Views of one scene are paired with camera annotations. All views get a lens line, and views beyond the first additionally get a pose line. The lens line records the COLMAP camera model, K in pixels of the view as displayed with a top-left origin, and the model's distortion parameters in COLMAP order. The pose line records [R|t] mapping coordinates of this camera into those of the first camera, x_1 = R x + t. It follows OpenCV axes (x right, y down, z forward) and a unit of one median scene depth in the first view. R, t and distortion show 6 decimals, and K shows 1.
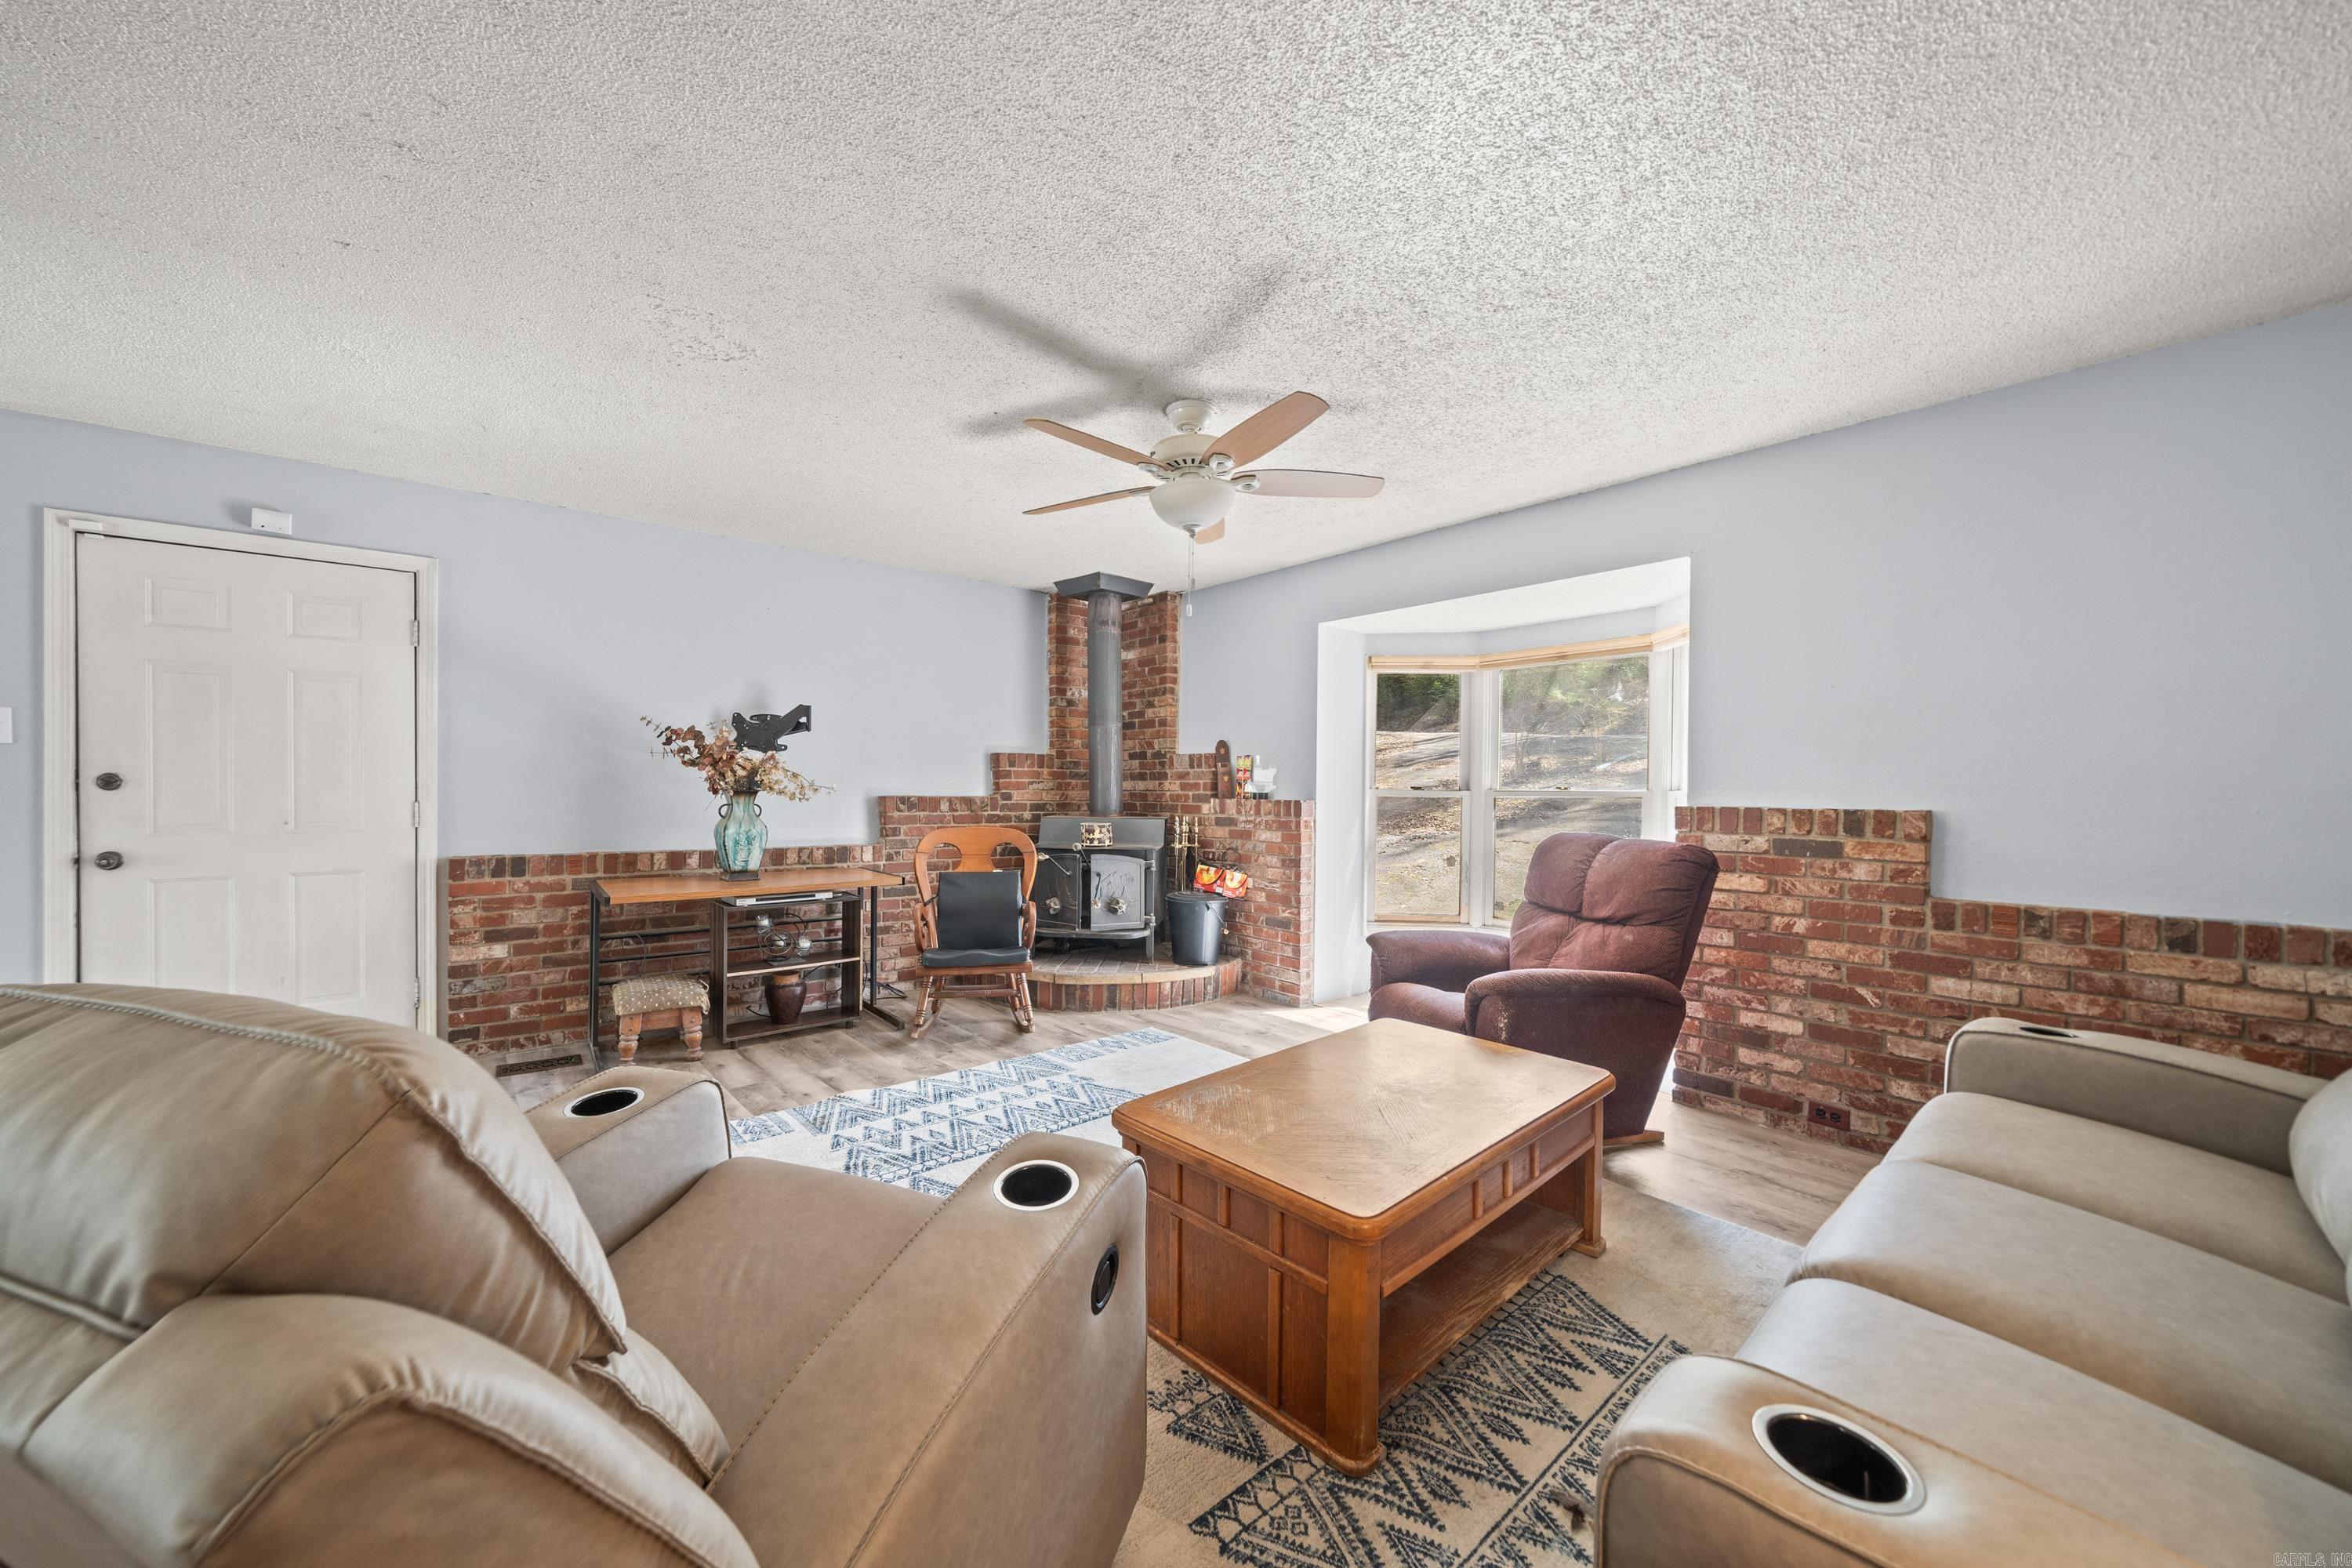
lens RADIAL K [[866.0, 0, 1178.8], [0, 866.0, 787.7], [0, 0, 1]] dist [-0.004746, -0.000134]
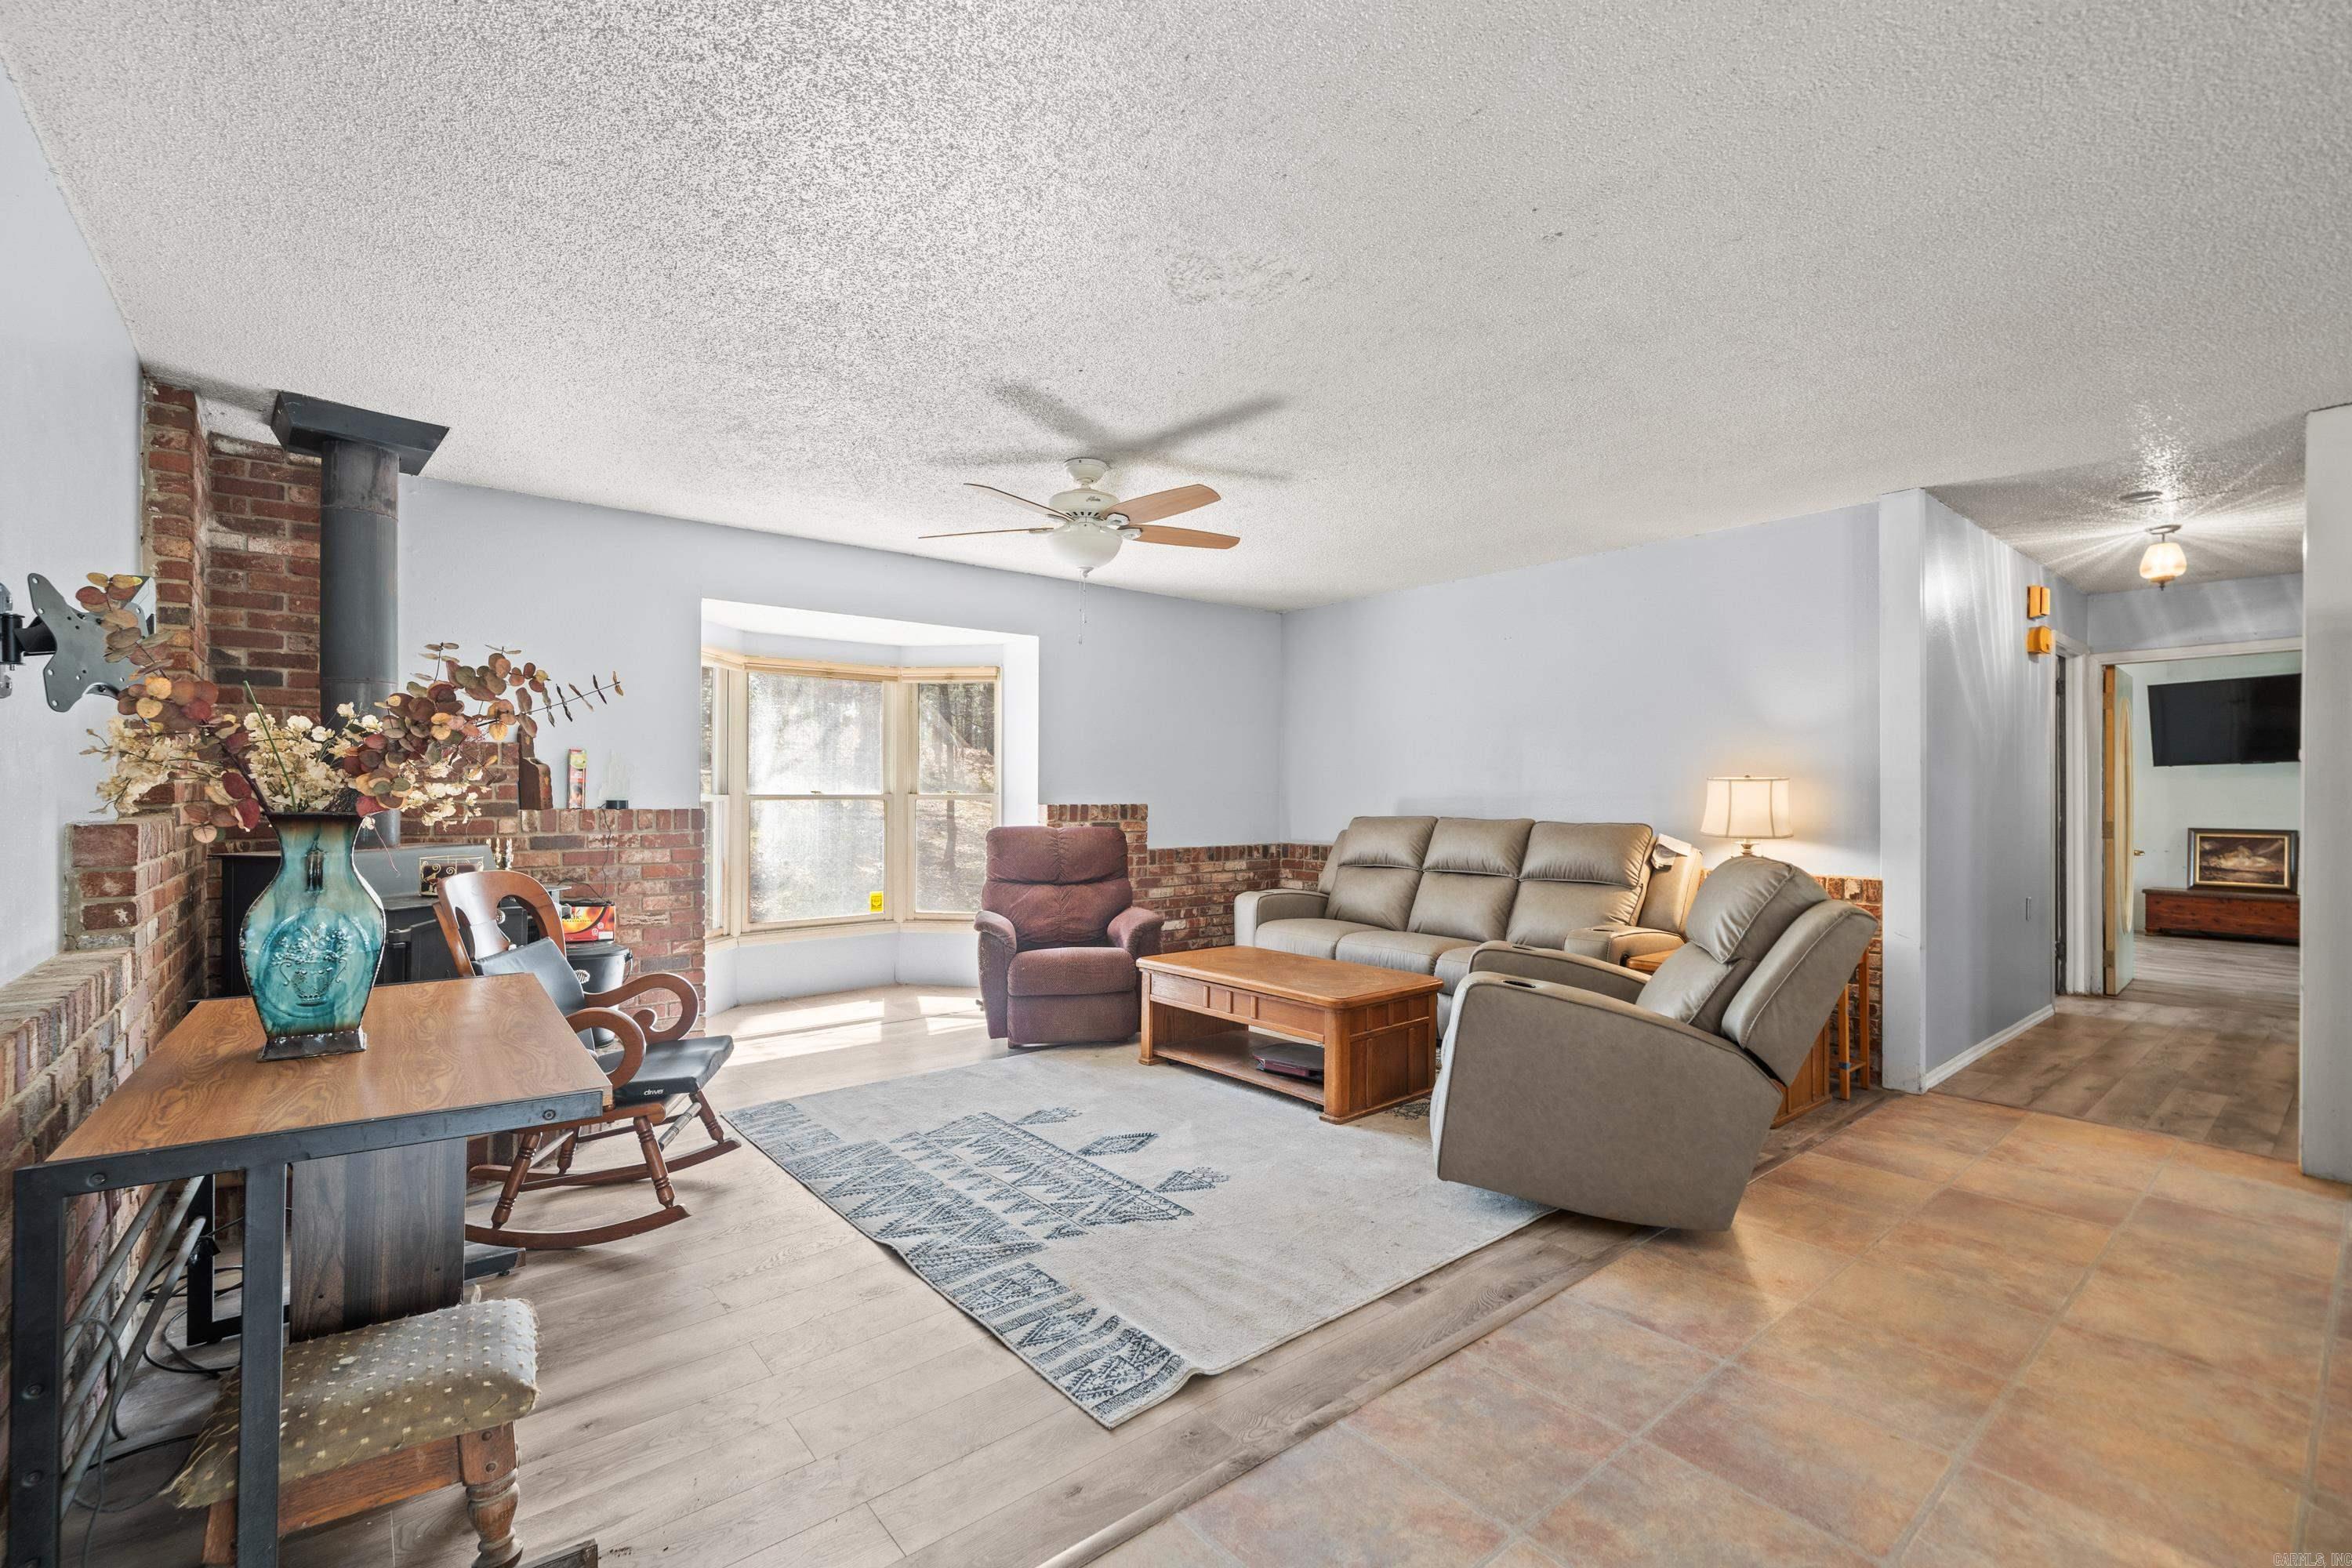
lens RADIAL K [[950.8, 0, 1182.3], [0, 950.8, 787.5], [0, 0, 1]] dist [0.000298, 0.000142]
pose [[0.038883, -0.001696, 0.999242, -1.148031], [-0.002495, 0.999995, 0.001794, -0.012988], [-0.999241, -0.002563, 0.038878, 0.764217]]
